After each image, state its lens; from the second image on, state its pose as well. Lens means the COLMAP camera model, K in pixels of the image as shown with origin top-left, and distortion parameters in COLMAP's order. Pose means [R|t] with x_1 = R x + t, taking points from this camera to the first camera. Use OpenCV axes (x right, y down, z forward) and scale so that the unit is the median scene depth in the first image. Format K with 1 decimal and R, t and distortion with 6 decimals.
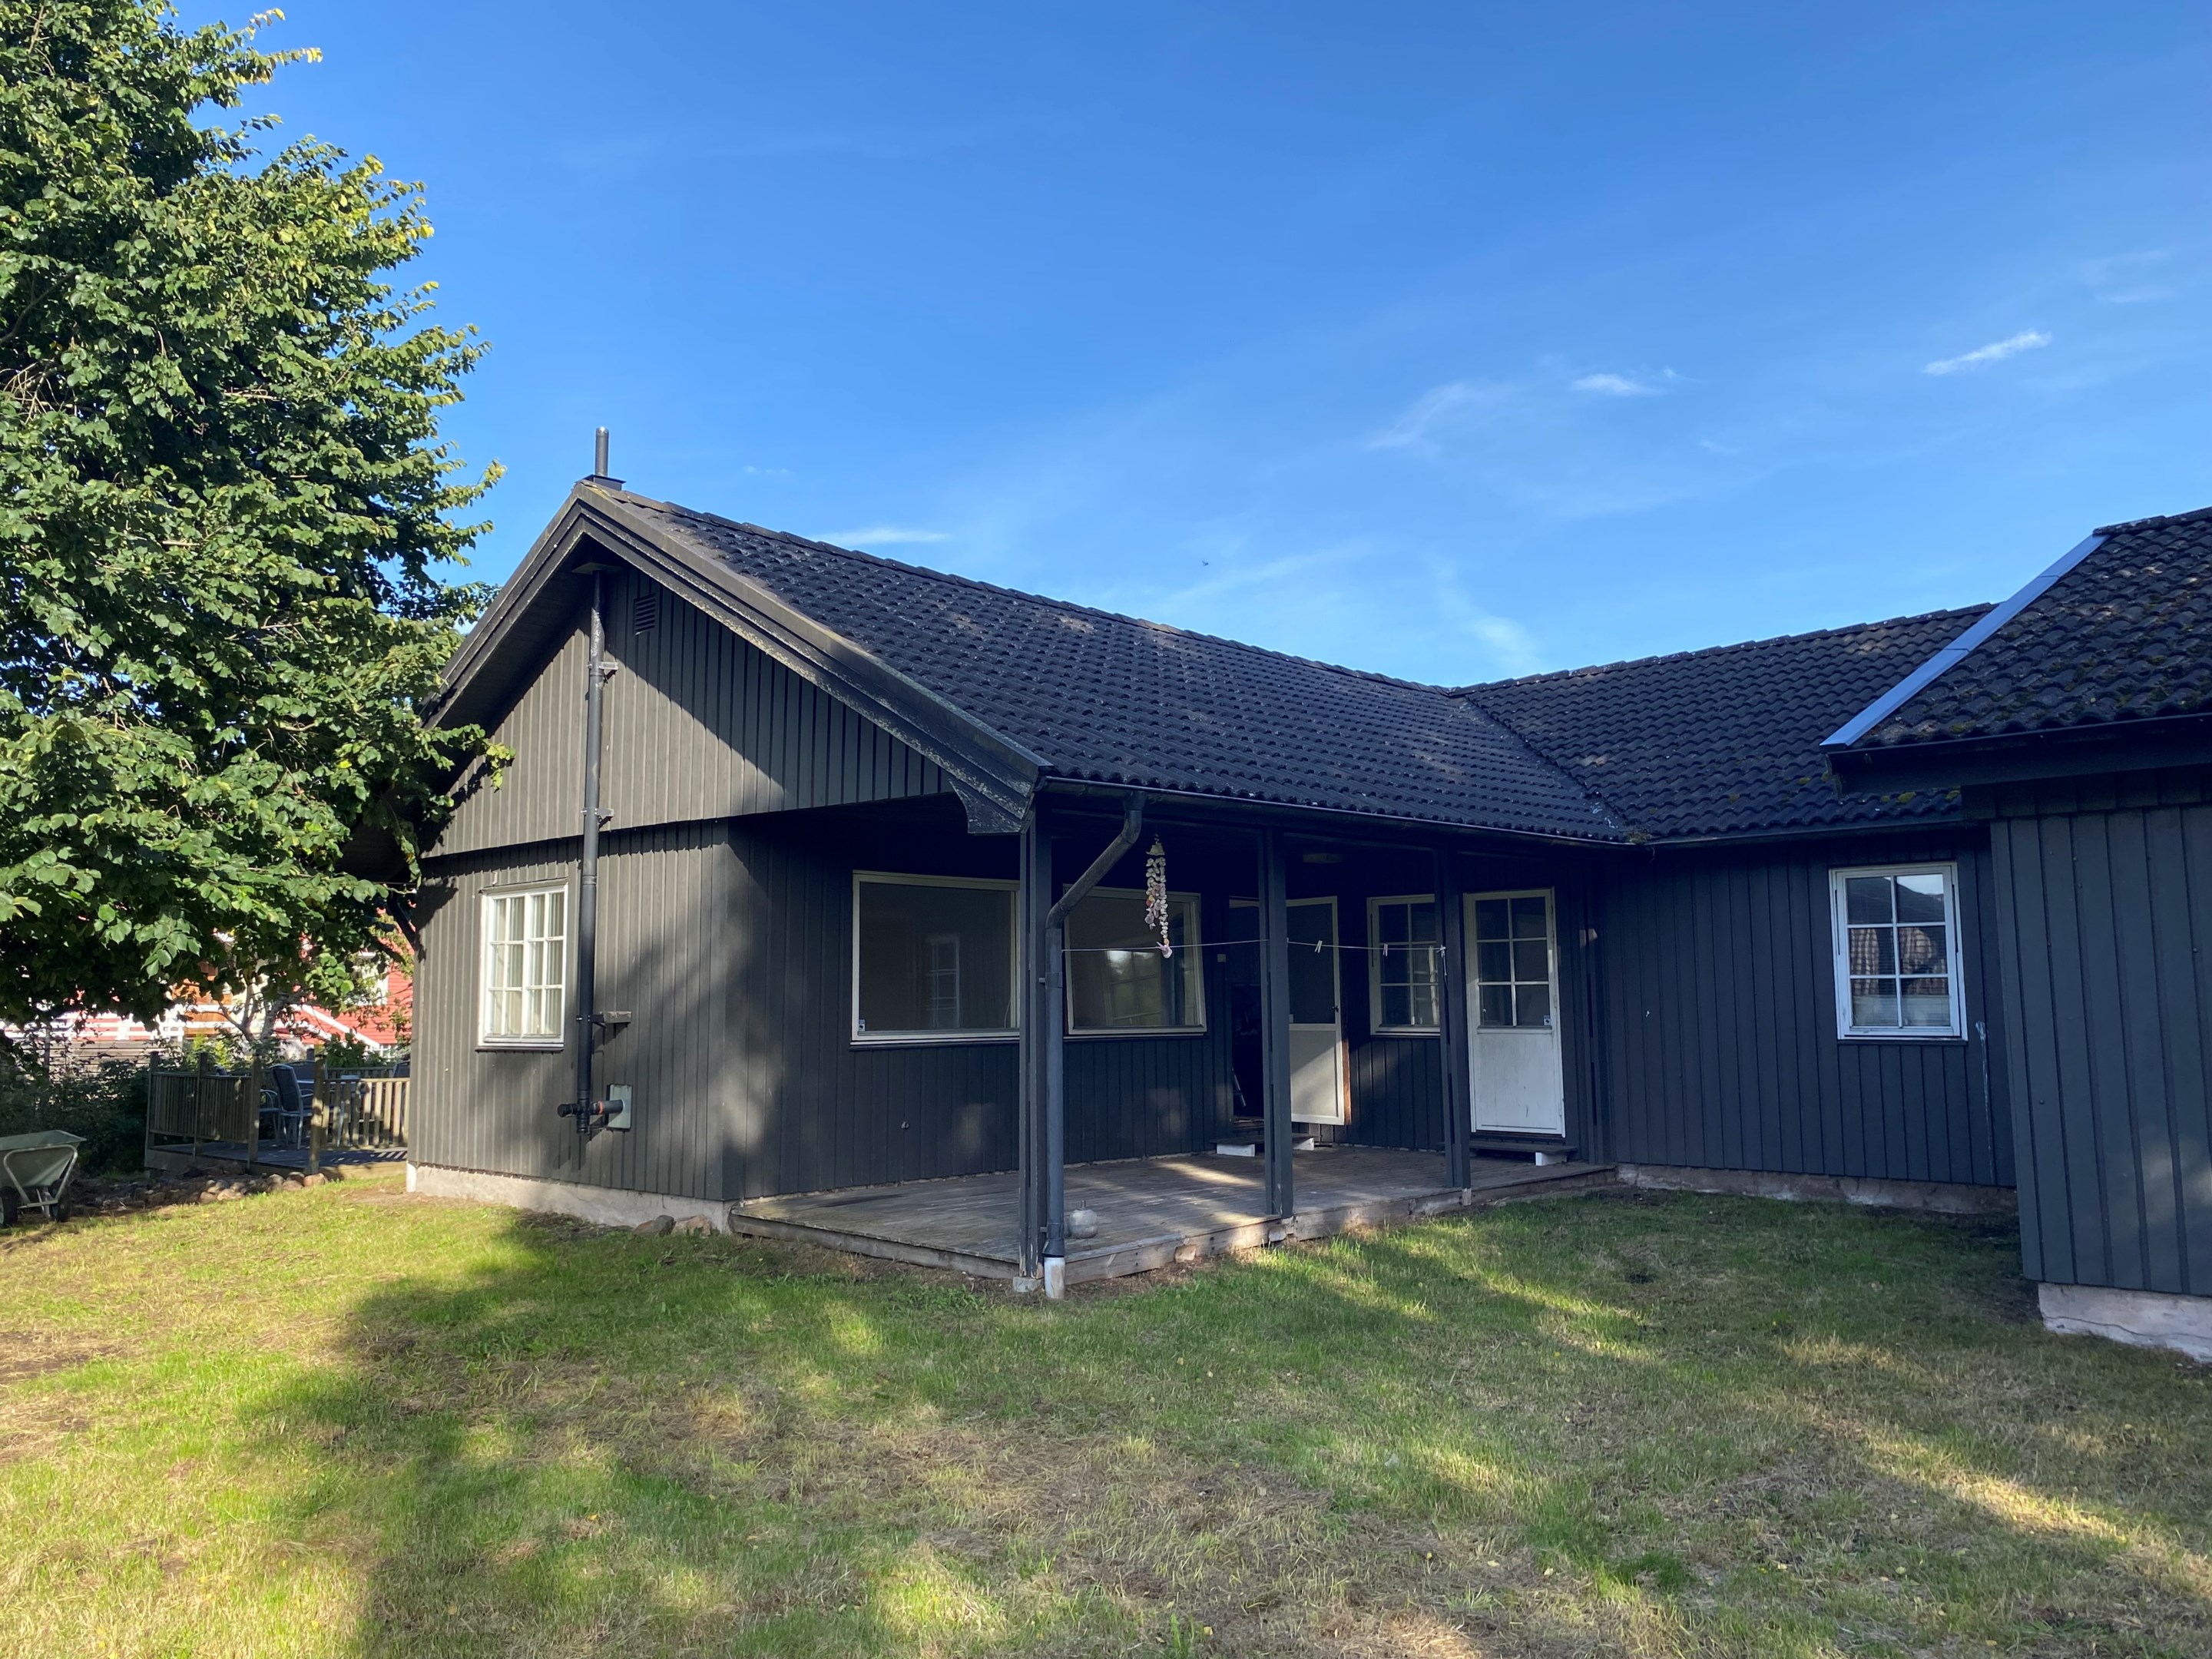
lens RADIAL K [[1683.9, 0, 1106.0], [0, 1683.9, 829.5], [0, 0, 1]] dist [0.079022, -0.150179]
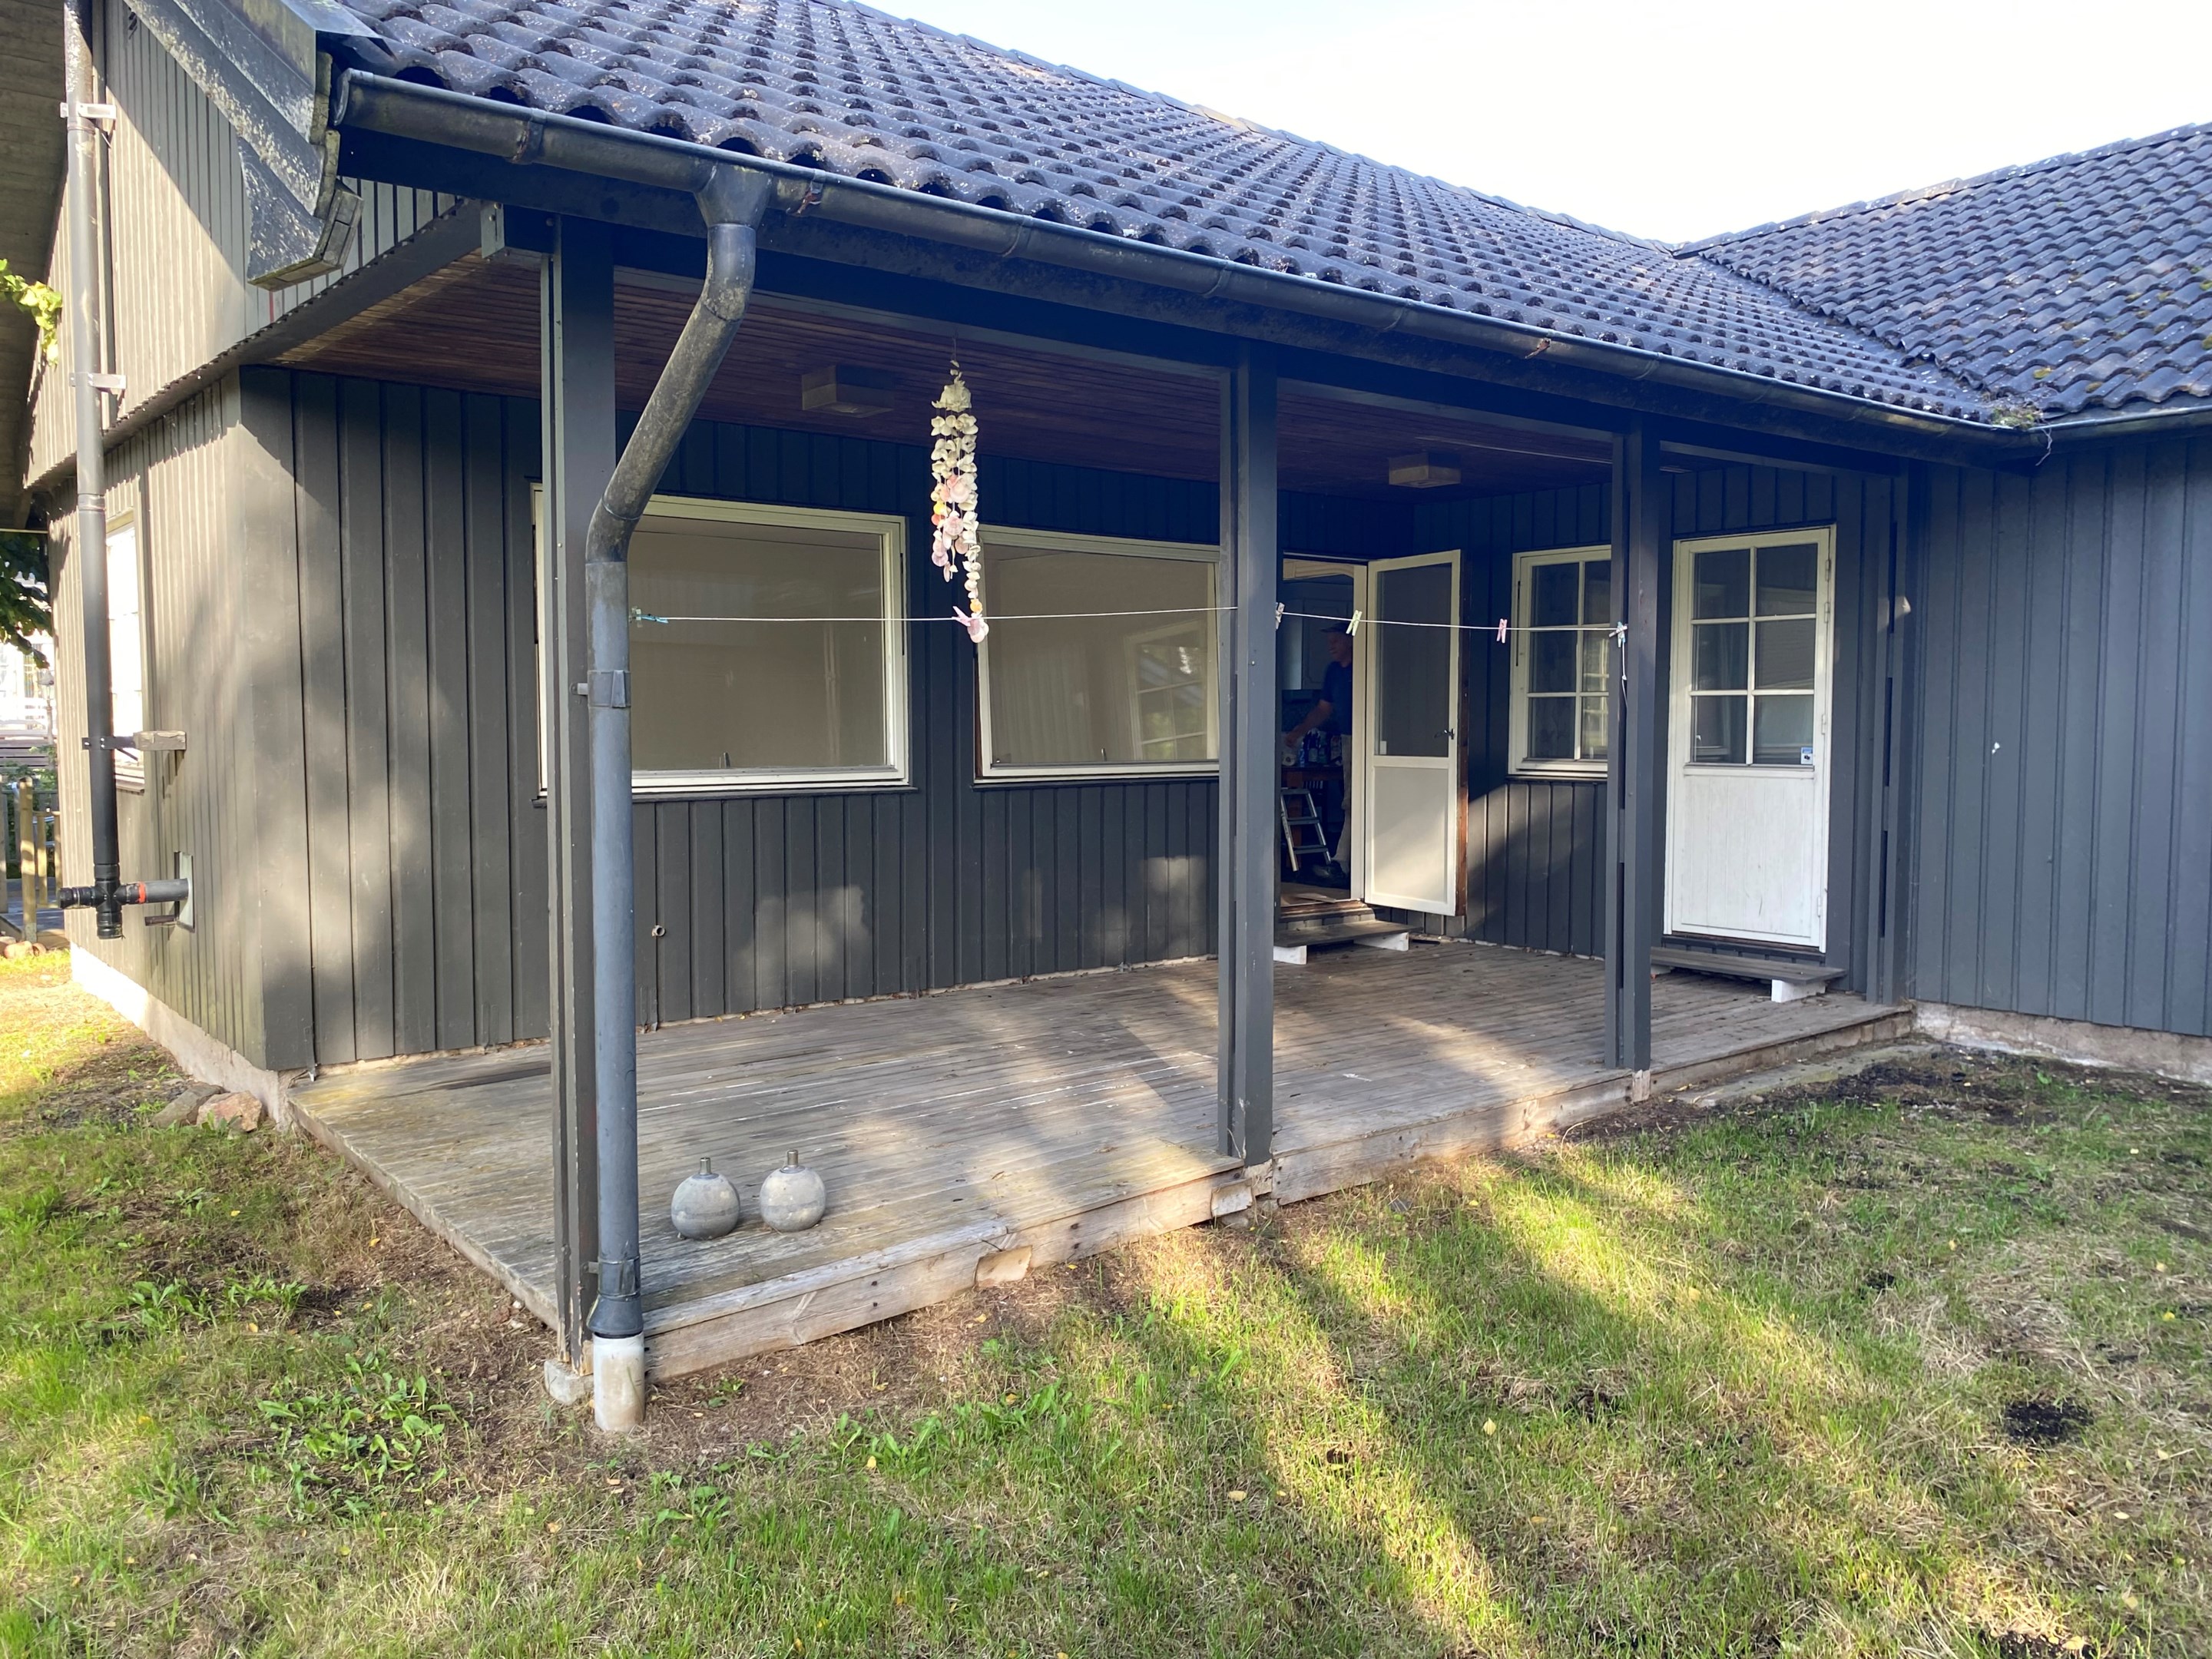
lens RADIAL K [[1683.9, 0, 1106.0], [0, 1683.9, 829.5], [0, 0, 1]] dist [0.079022, -0.150179]
pose [[0.992784, 0.015365, -0.118925, 0.094326], [0.005683, 0.984614, 0.174652, 0.035308], [0.119778, -0.174068, 0.977422, 0.411033]]
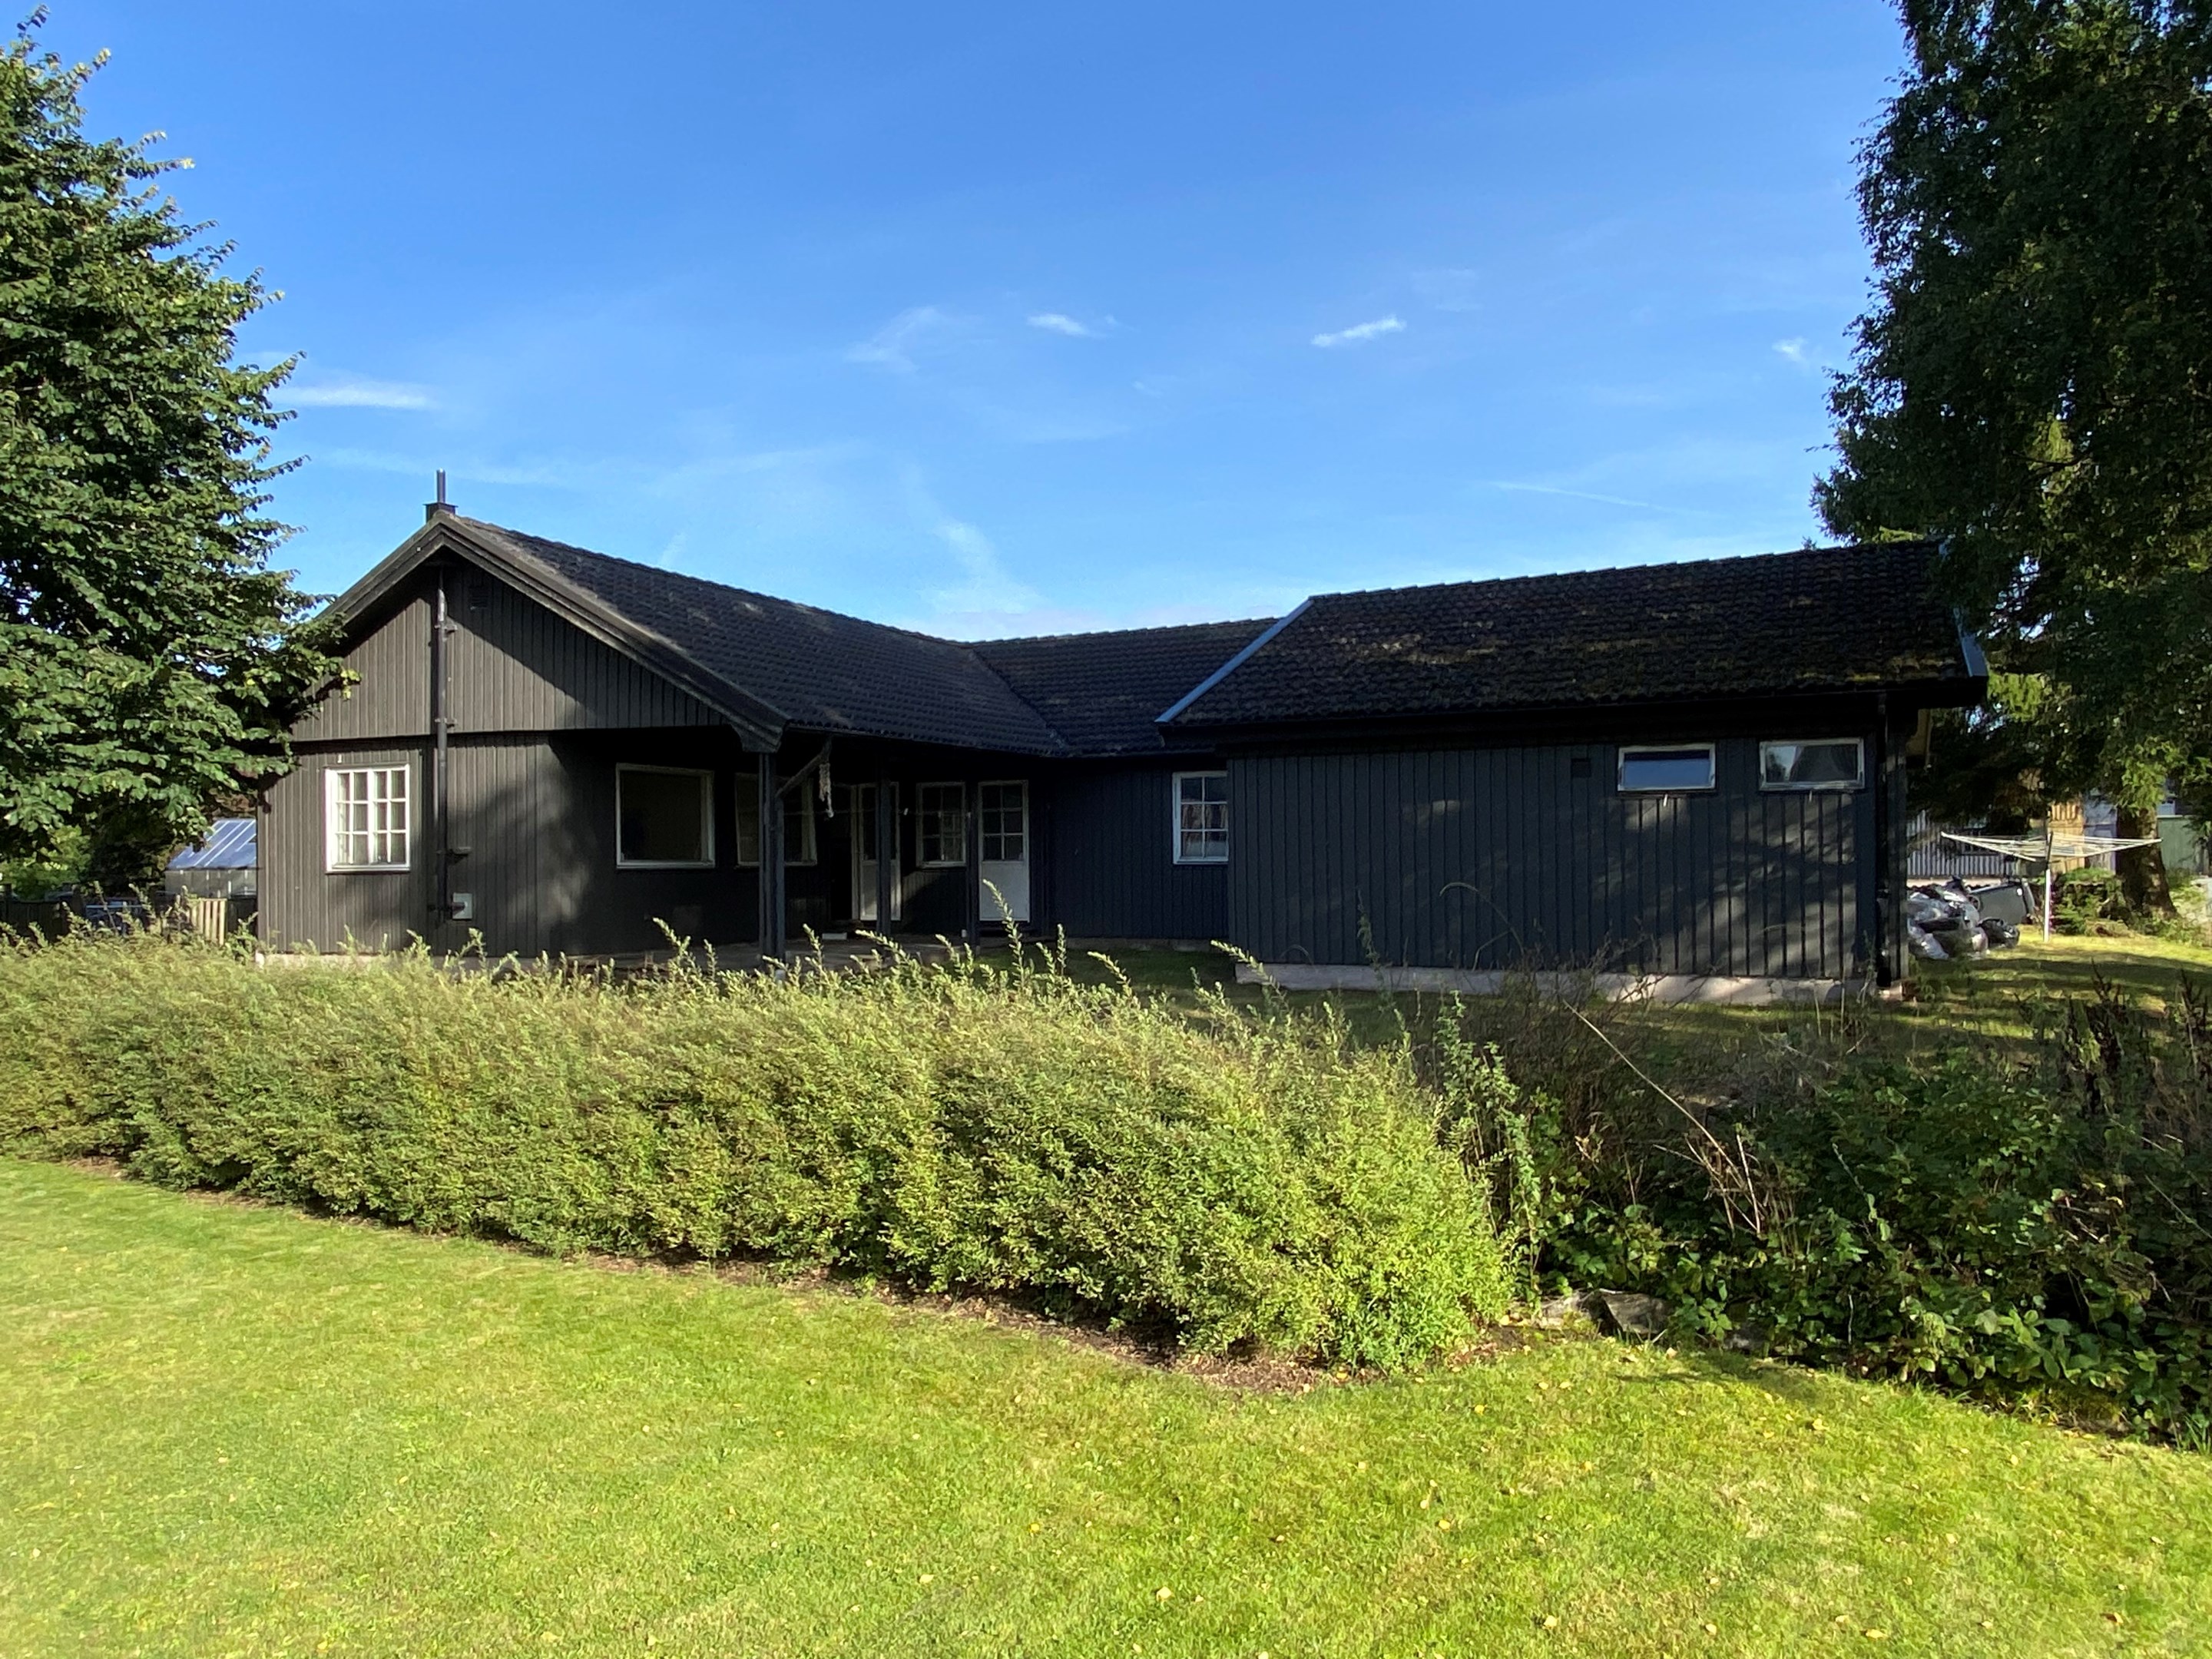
lens RADIAL K [[1552.6, 0, 1106.0], [0, 1552.6, 829.5], [0, 0, 1]] dist [-0.001766, -0.000594]
pose [[0.948388, 0.008423, 0.317001, -0.163540], [-0.033538, 0.996705, 0.073856, -0.034728], [-0.315334, -0.080676, 0.945545, -0.533752]]
